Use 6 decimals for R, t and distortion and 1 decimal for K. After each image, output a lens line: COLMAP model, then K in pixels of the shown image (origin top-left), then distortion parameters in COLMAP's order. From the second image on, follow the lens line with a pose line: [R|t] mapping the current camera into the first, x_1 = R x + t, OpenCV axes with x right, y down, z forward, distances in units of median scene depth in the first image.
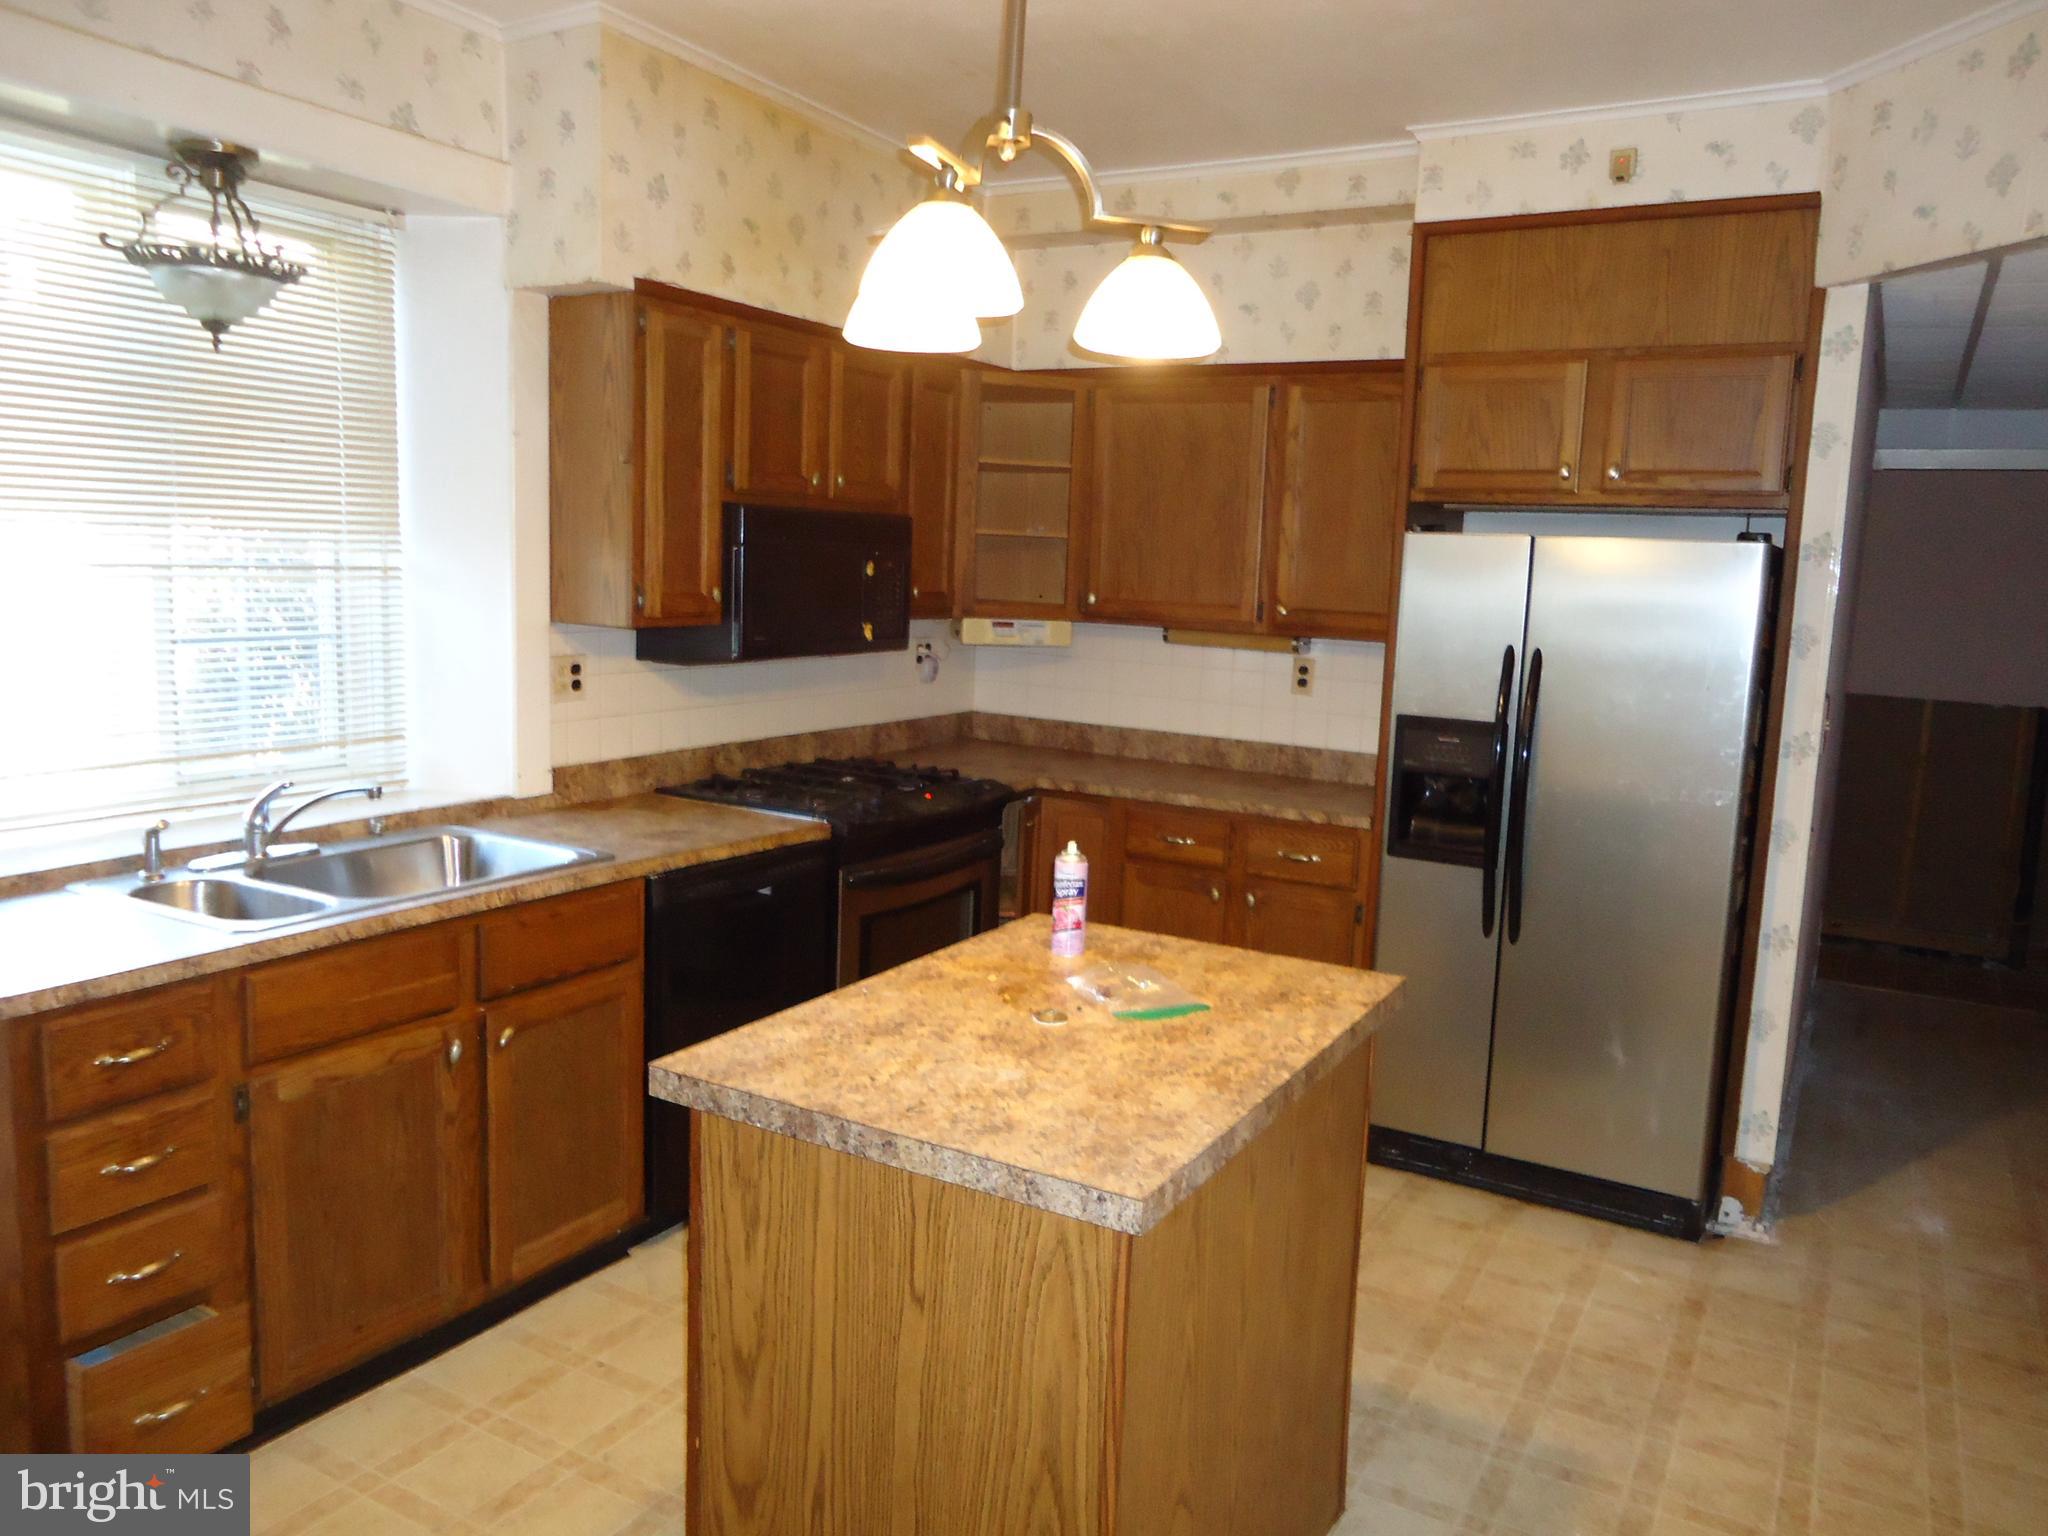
lens RADIAL K [[1497.1, 0, 1030.3], [0, 1497.1, 763.1], [0, 0, 1]] dist [-0.002658, -0.002772]
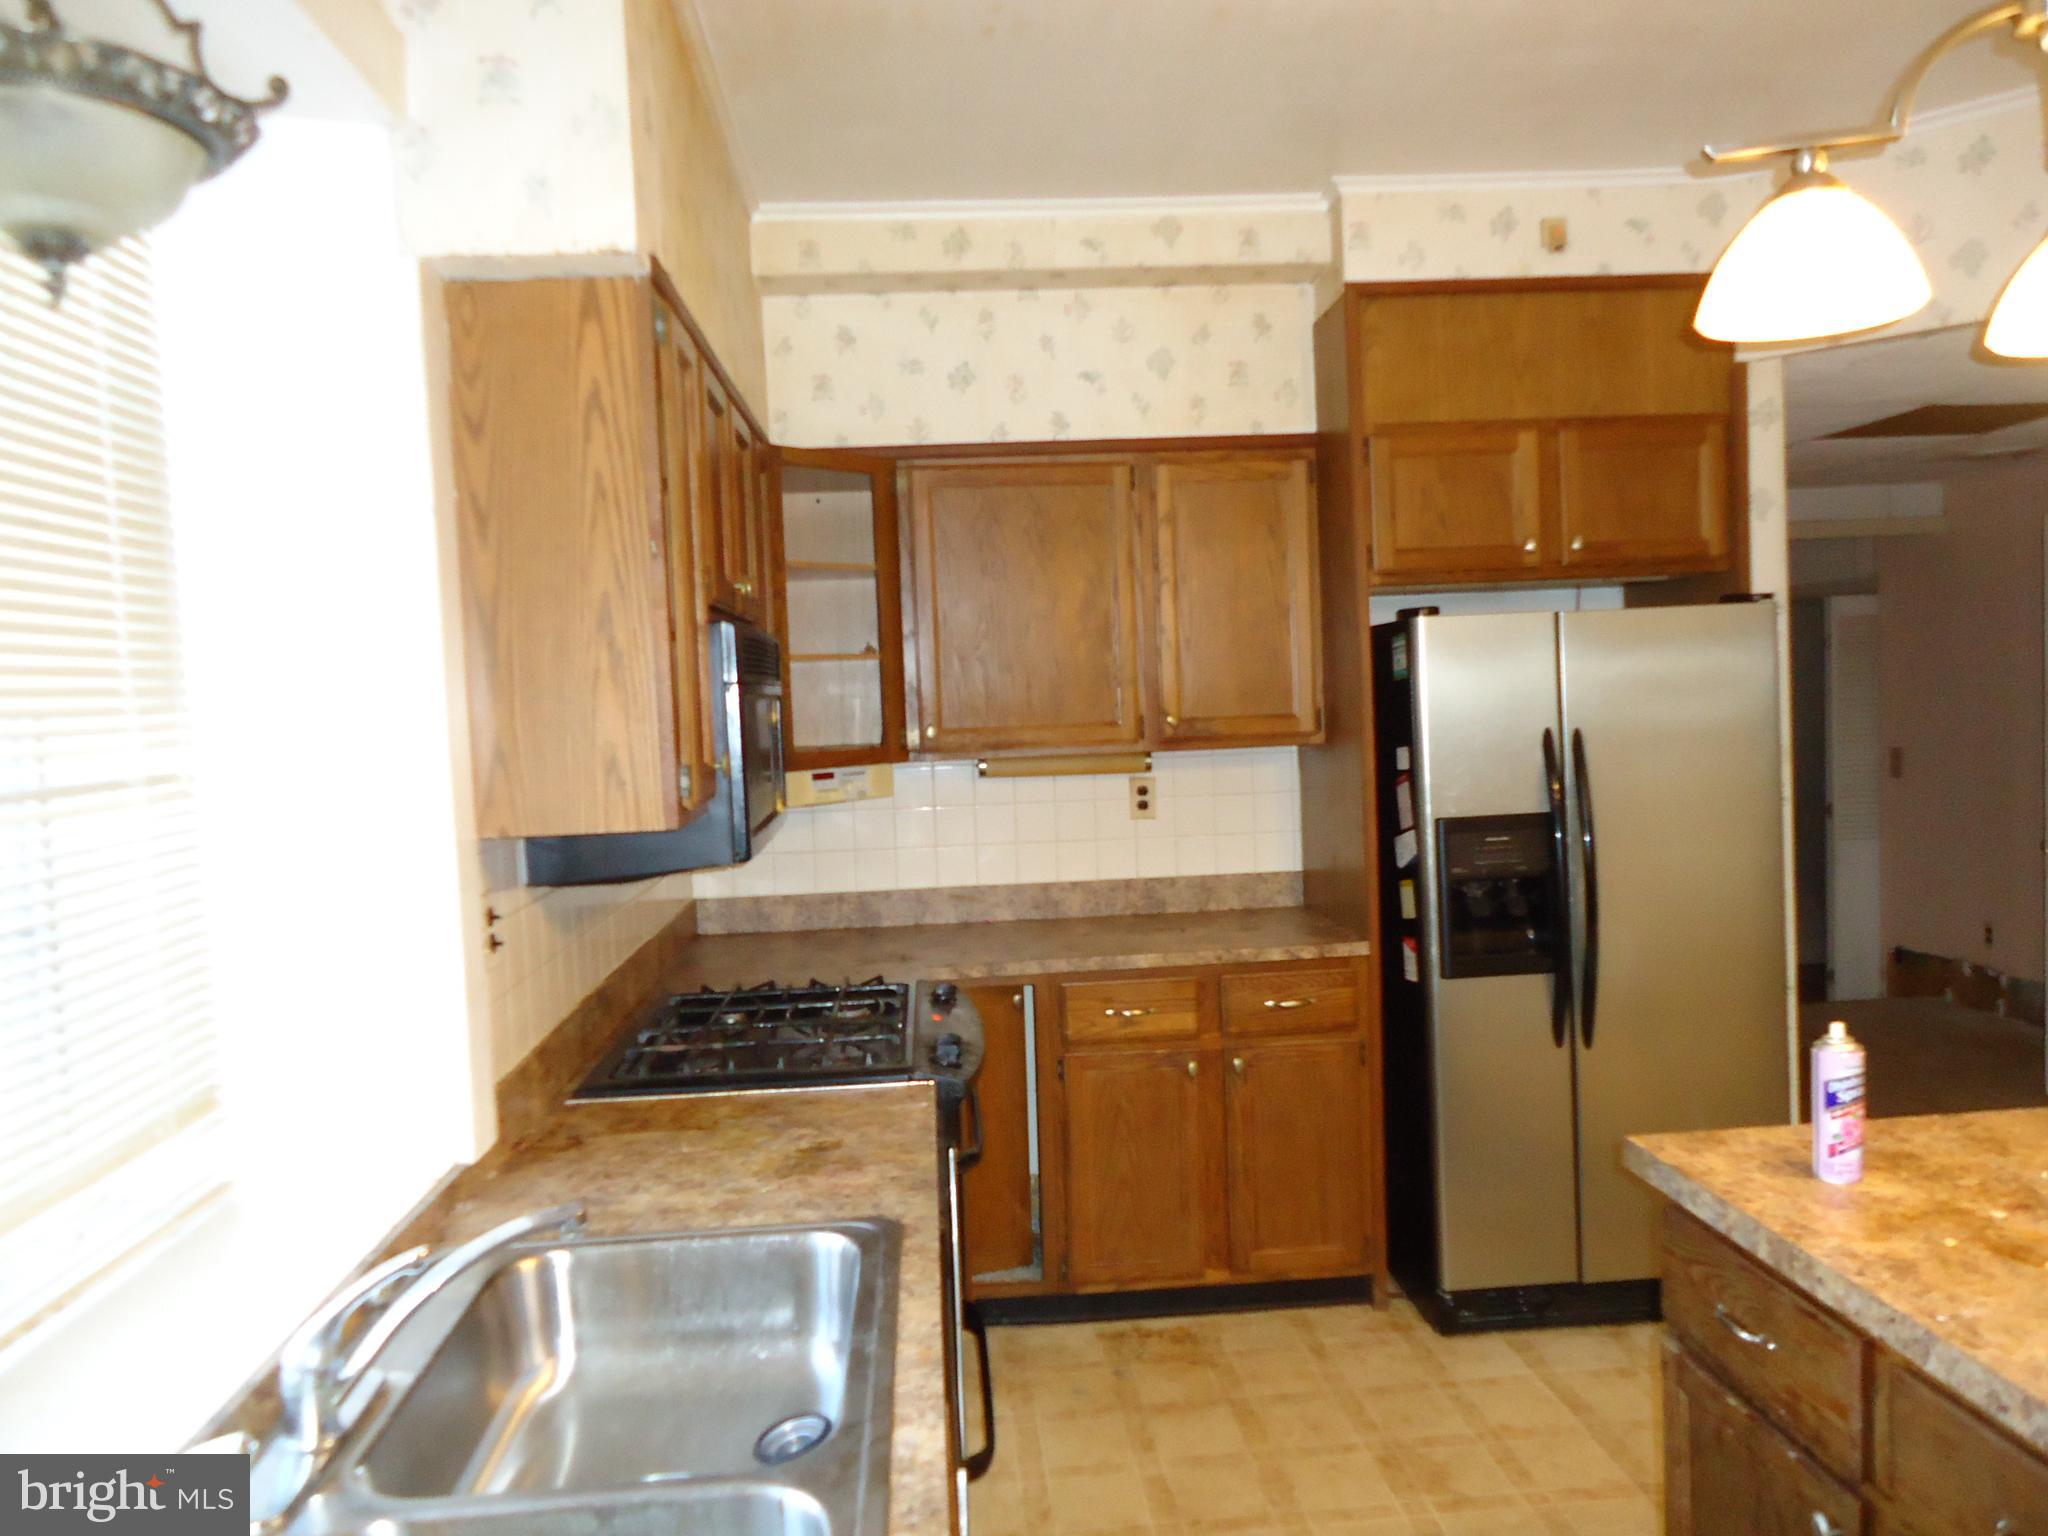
lens RADIAL K [[1497.1, 0, 1041.0], [0, 1497.1, 760.1], [0, 0, 1]] dist [-0.002658, -0.002772]
pose [[0.822171, -0.102349, 0.559963, -0.445462], [0.151656, 0.987533, -0.042171, -0.065836], [-0.548666, 0.119594, 0.827443, 0.394386]]
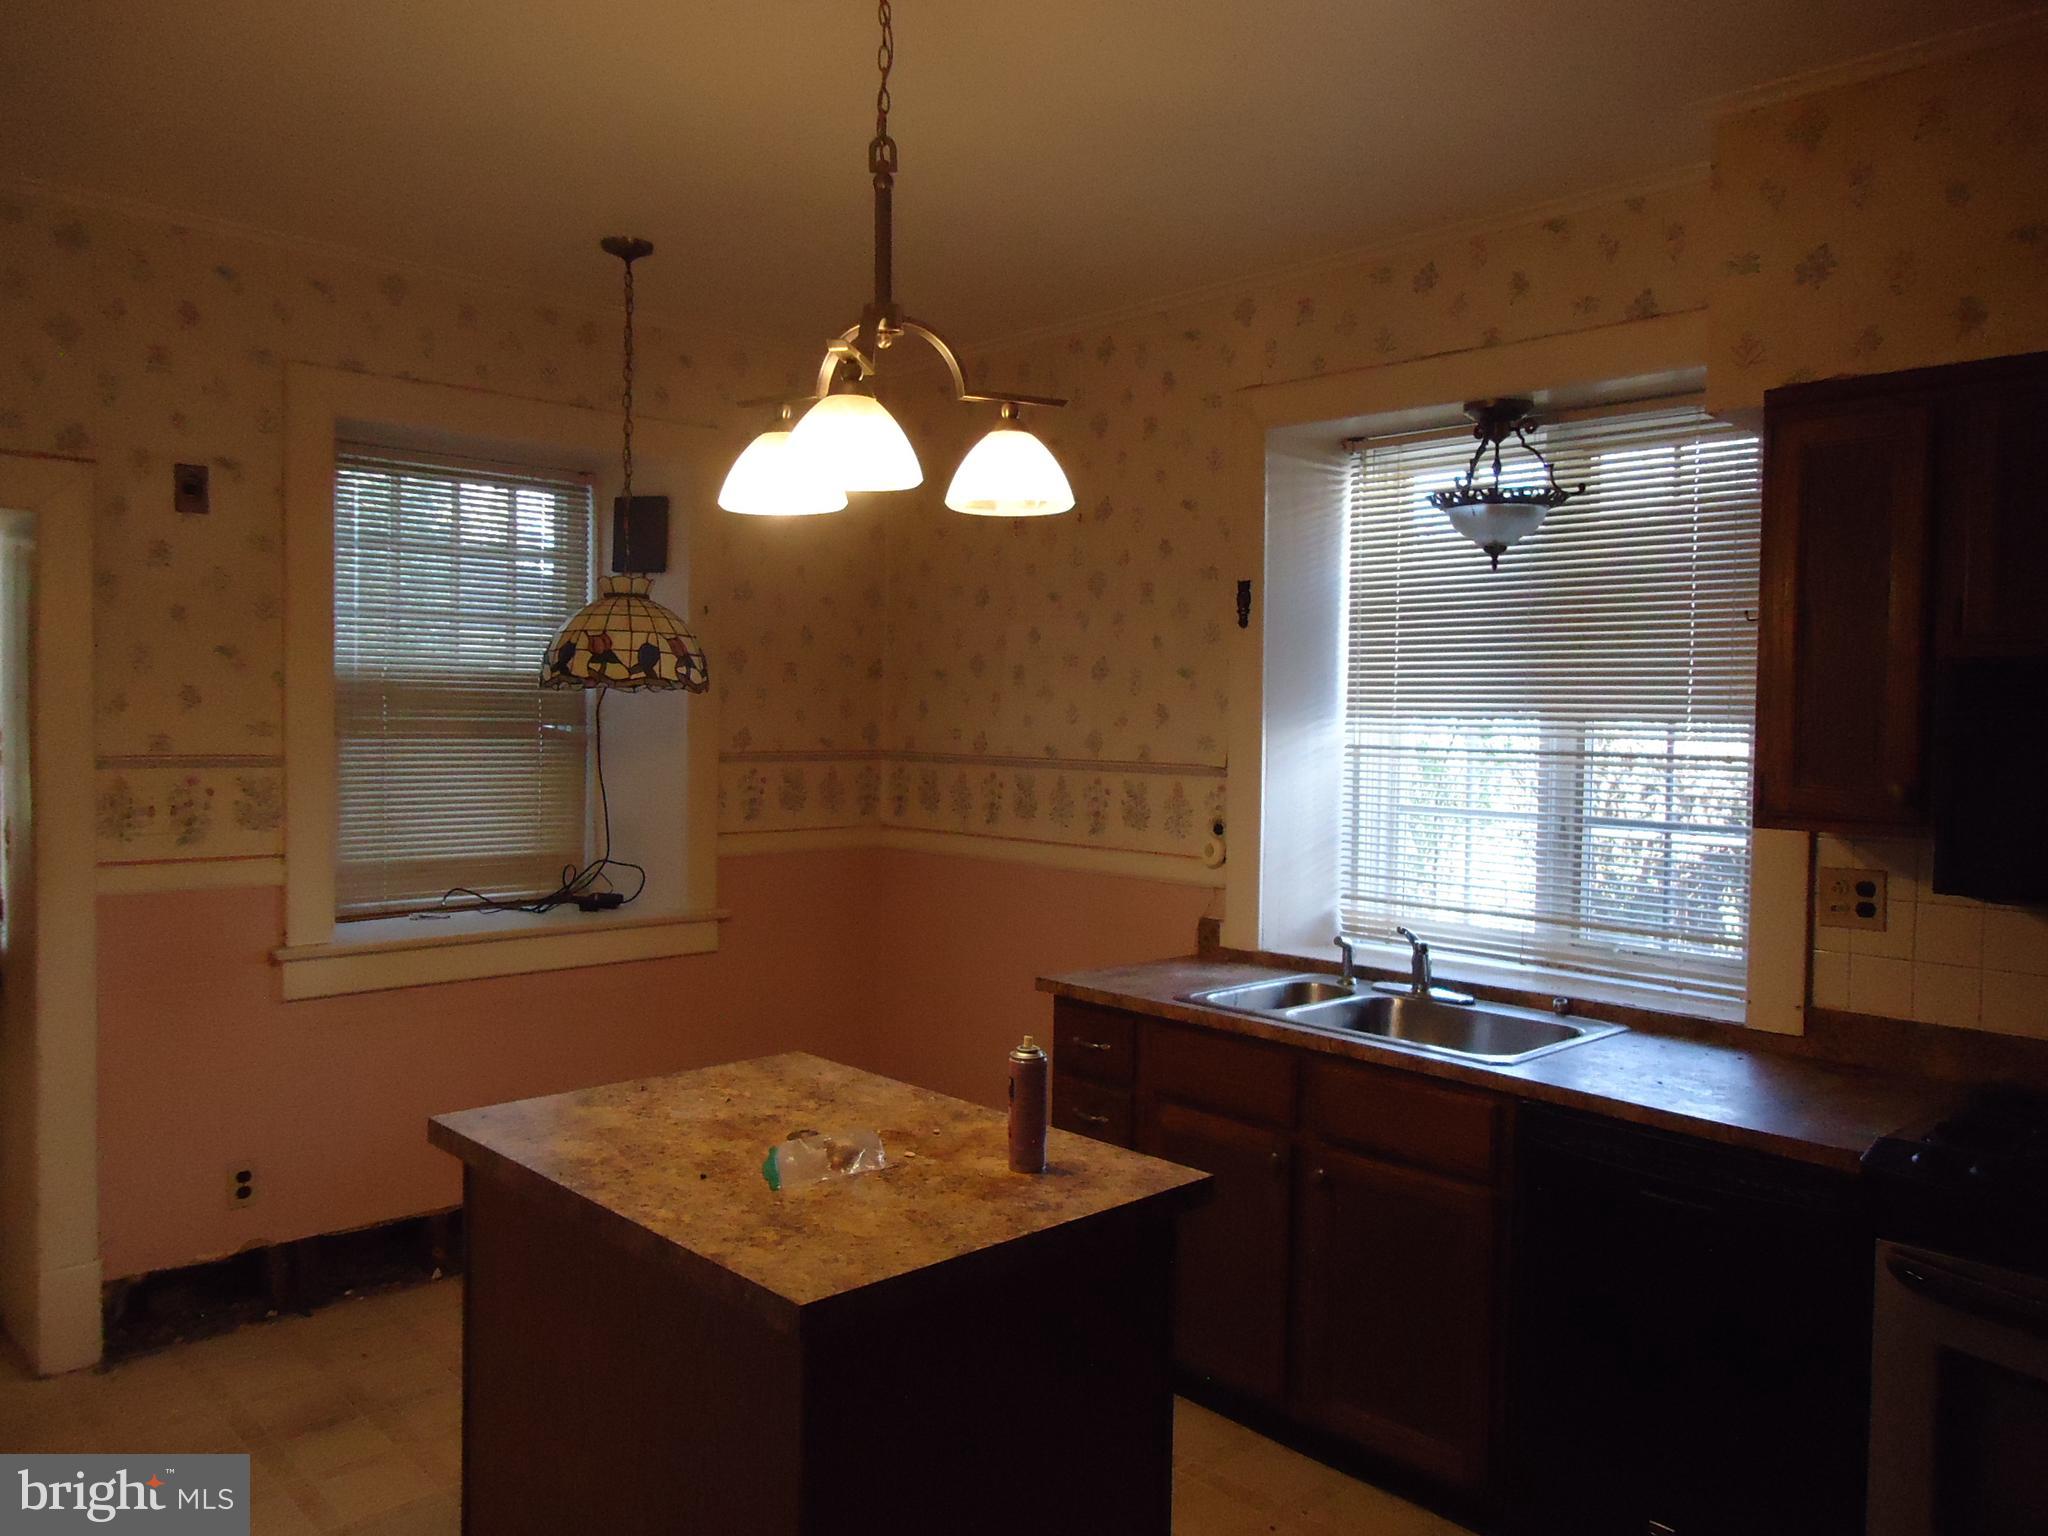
lens RADIAL K [[1497.1, 0, 1025.8], [0, 1497.1, 769.2], [0, 0, 1]] dist [-0.002658, -0.002772]
pose [[-0.291644, -0.006446, -0.956505, 0.552333], [-0.159547, 0.986296, 0.042000, -0.086596], [0.943127, 0.164857, -0.288676, 0.801191]]
